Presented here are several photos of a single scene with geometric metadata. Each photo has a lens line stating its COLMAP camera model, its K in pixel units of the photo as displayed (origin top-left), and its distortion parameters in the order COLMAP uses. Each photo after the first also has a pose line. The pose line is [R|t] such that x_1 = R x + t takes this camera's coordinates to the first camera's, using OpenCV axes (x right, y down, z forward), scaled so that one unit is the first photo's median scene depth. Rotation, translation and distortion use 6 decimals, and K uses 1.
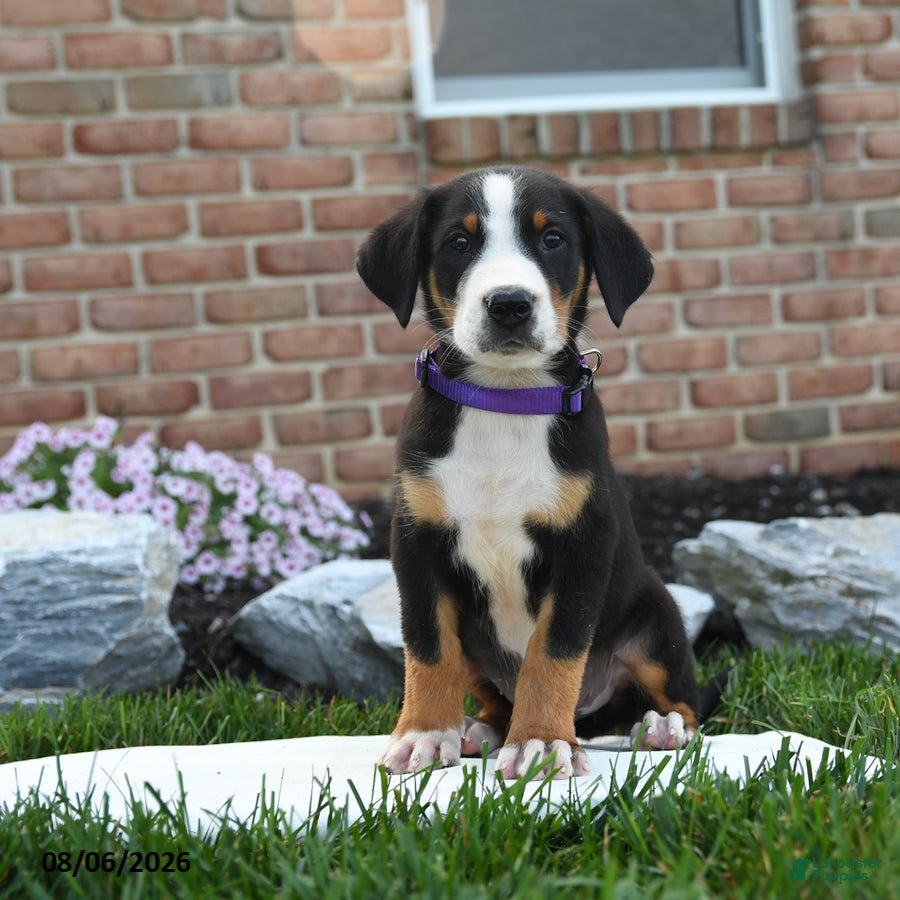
lens RADIAL K [[2068.2, 0, 450.0], [0, 2068.2, 450.0], [0, 0, 1]] dist [0.021666, -0.021883]
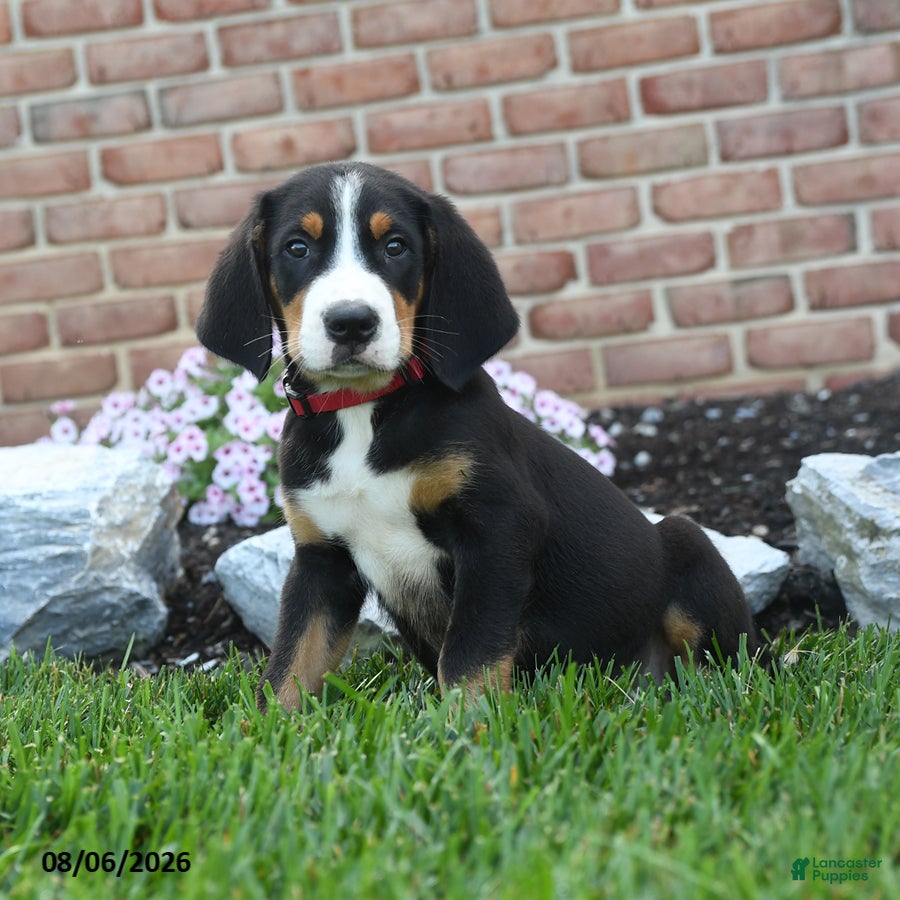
lens RADIAL K [[2673.4, 0, 394.7], [0, 2673.4, 427.4], [0, 0, 1]] dist [0.075487, 0.131120]
pose [[0.882420, -0.004036, -0.470446, 0.459792], [0.033785, 0.997925, 0.054809, -0.035437], [0.469249, -0.064258, 0.880725, 0.047485]]
